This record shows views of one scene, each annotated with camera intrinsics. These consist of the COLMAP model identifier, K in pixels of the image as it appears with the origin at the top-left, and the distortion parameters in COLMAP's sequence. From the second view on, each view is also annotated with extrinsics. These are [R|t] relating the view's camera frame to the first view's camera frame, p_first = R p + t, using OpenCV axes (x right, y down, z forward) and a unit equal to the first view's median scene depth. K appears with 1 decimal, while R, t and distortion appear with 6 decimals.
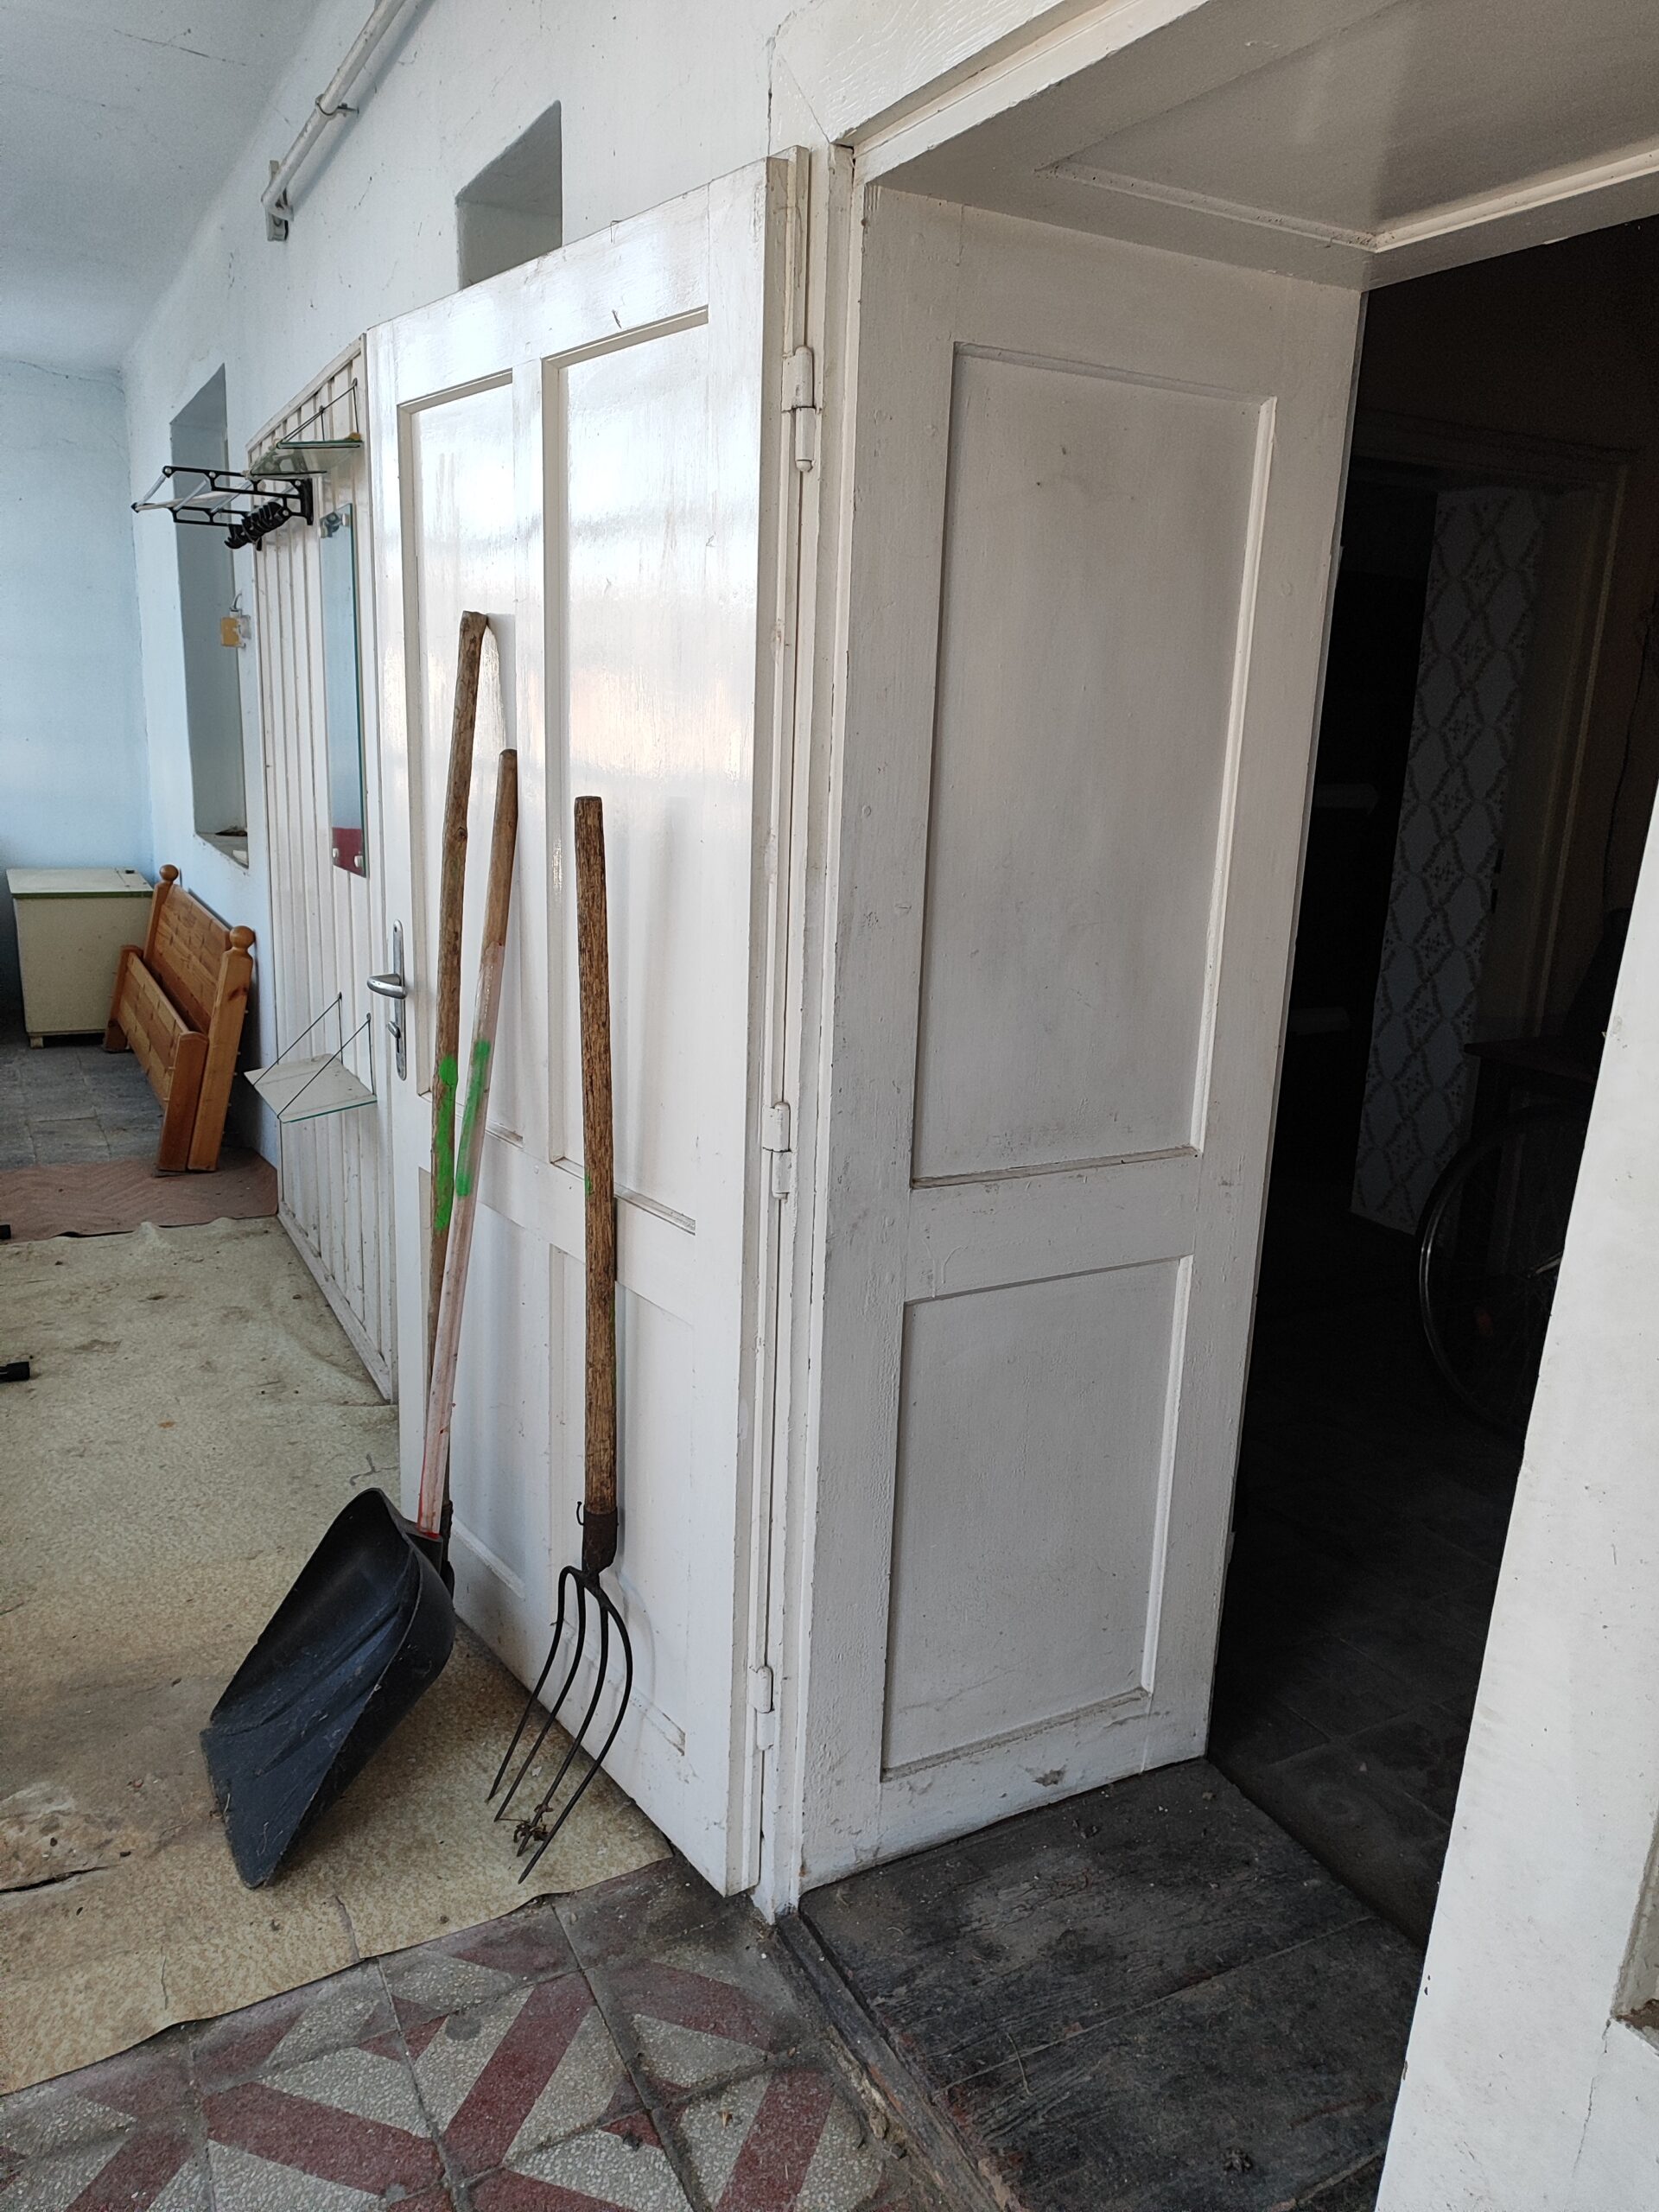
lens RADIAL K [[1557.7, 0, 829.6], [0, 1557.7, 1107.0], [0, 0, 1]] dist [0.028262, -0.001064]
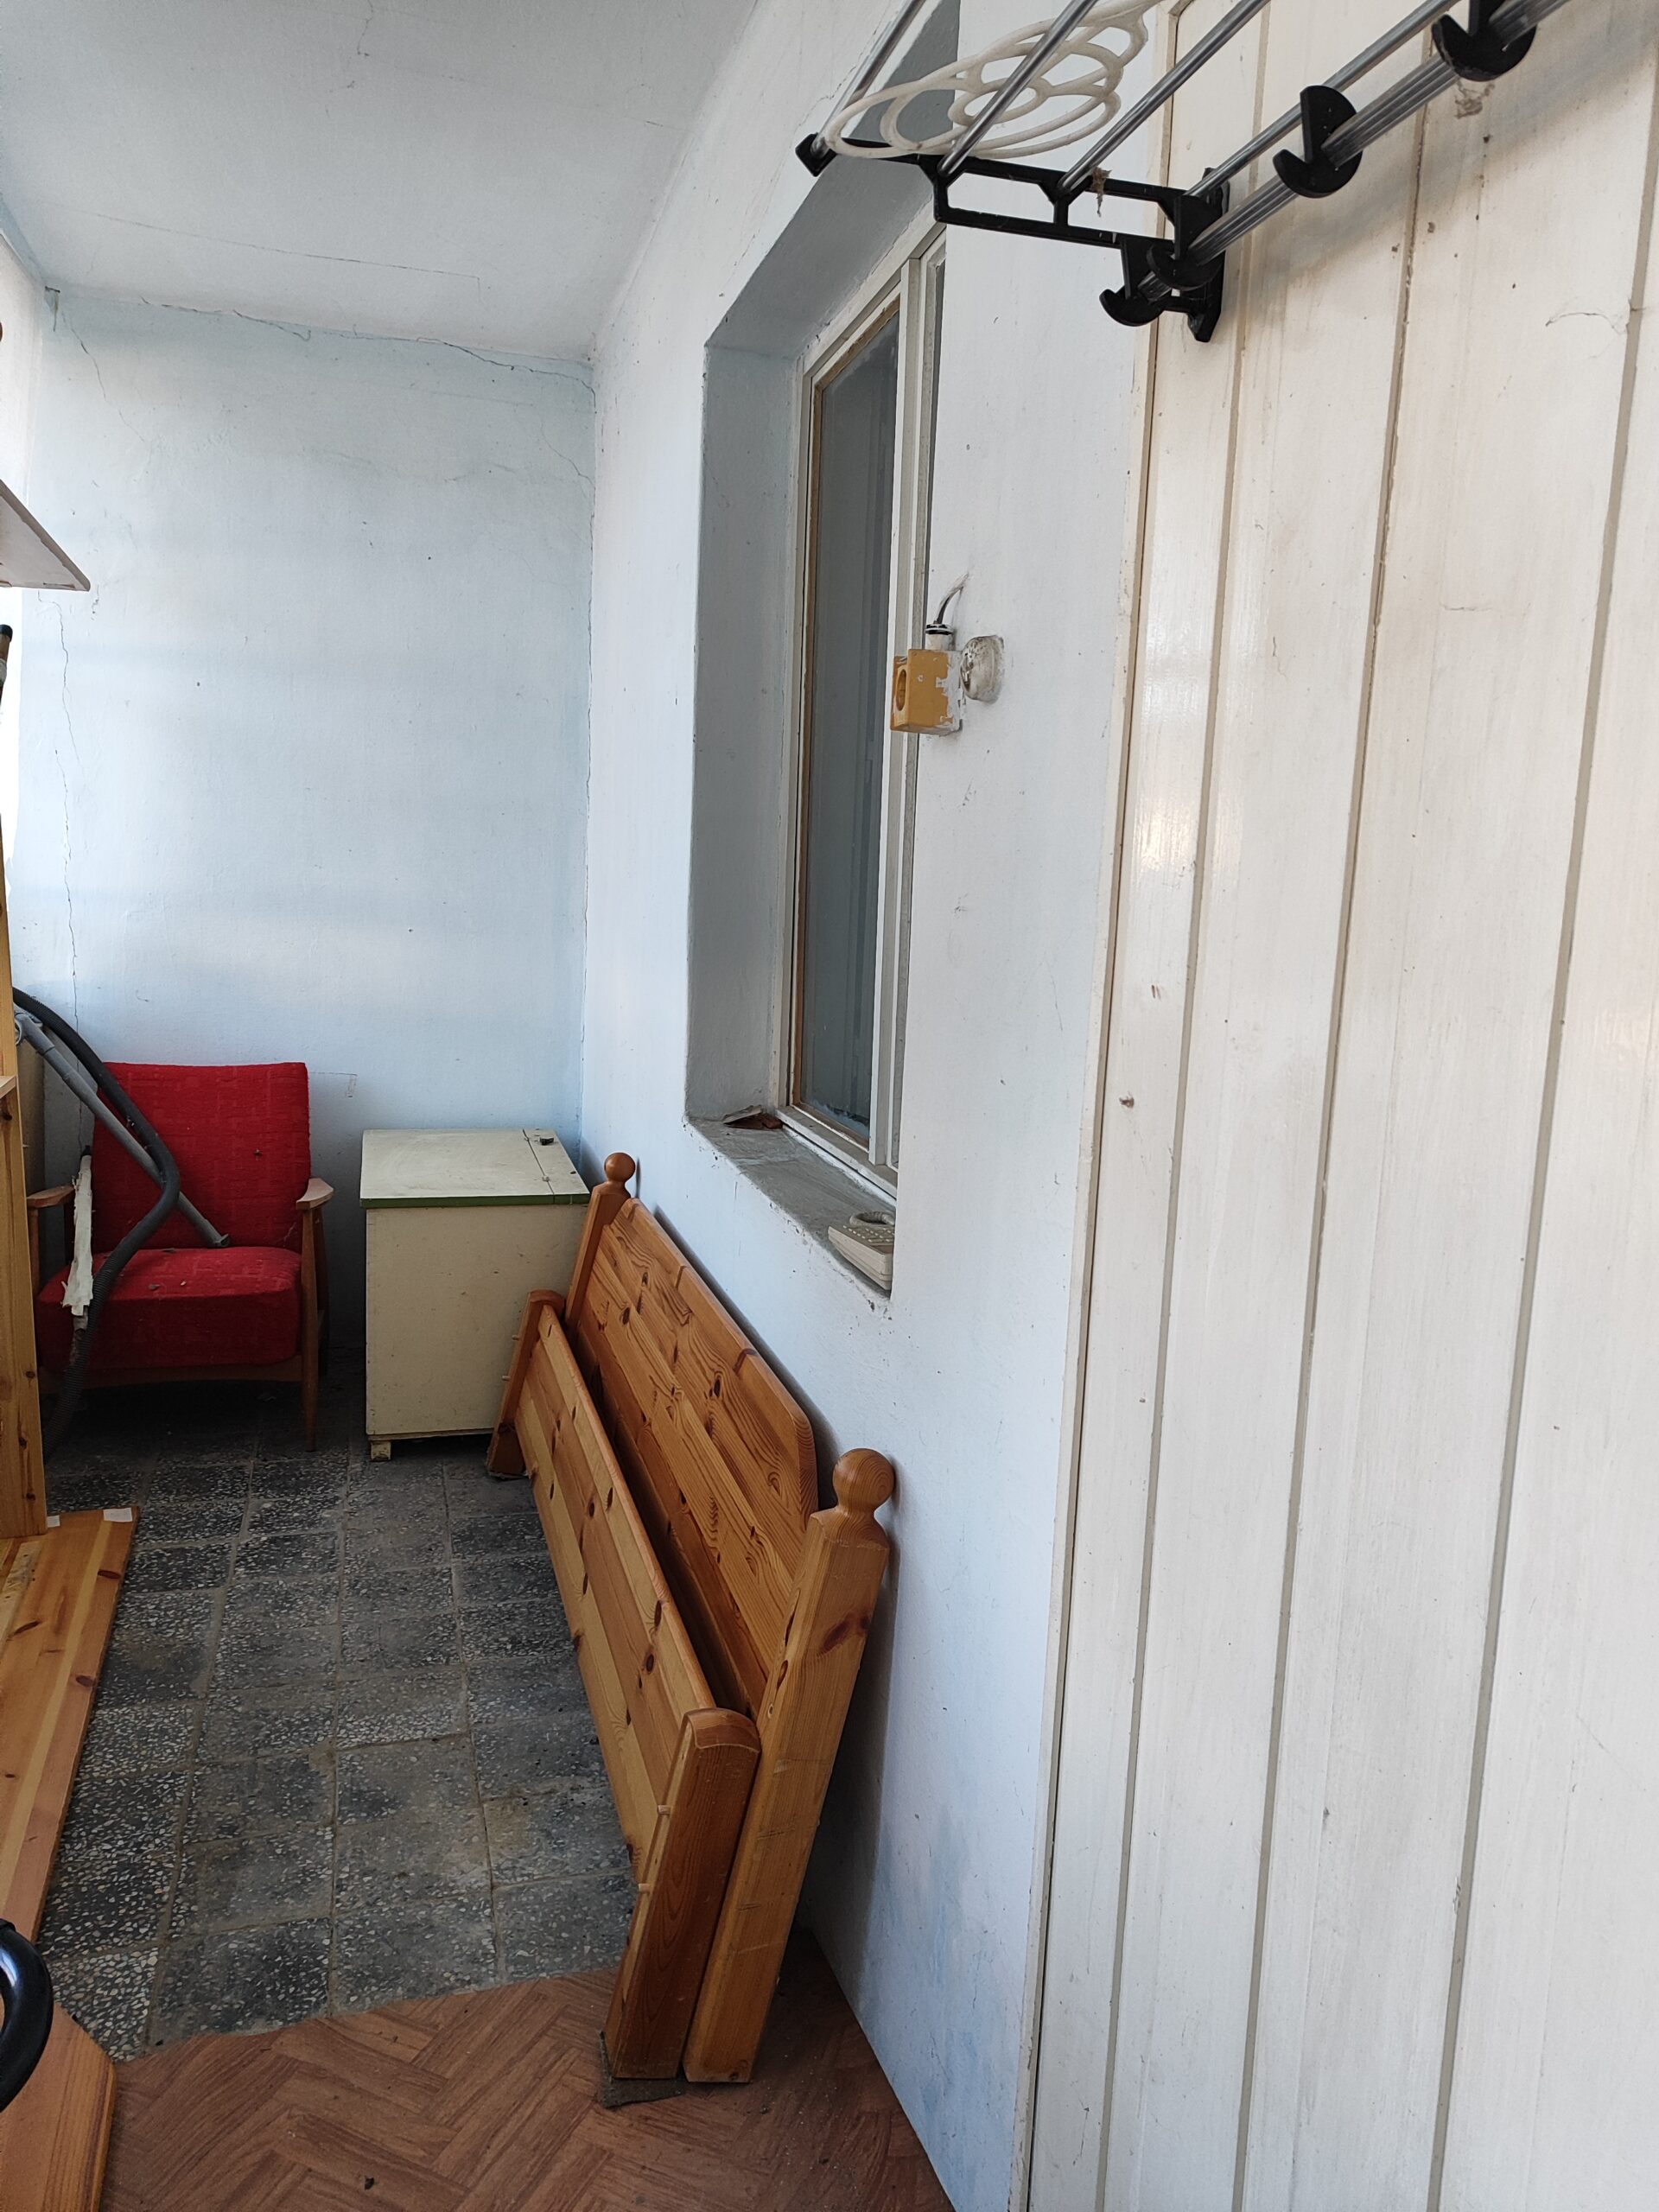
lens RADIAL K [[1557.7, 0, 827.9], [0, 1557.7, 1104.7], [0, 0, 1]] dist [0.028262, -0.001064]
pose [[0.977689, 0.031473, -0.207684, -0.252077], [-0.051996, 0.994203, -0.094110, -0.133441], [0.203519, 0.102809, 0.973658, 0.506737]]
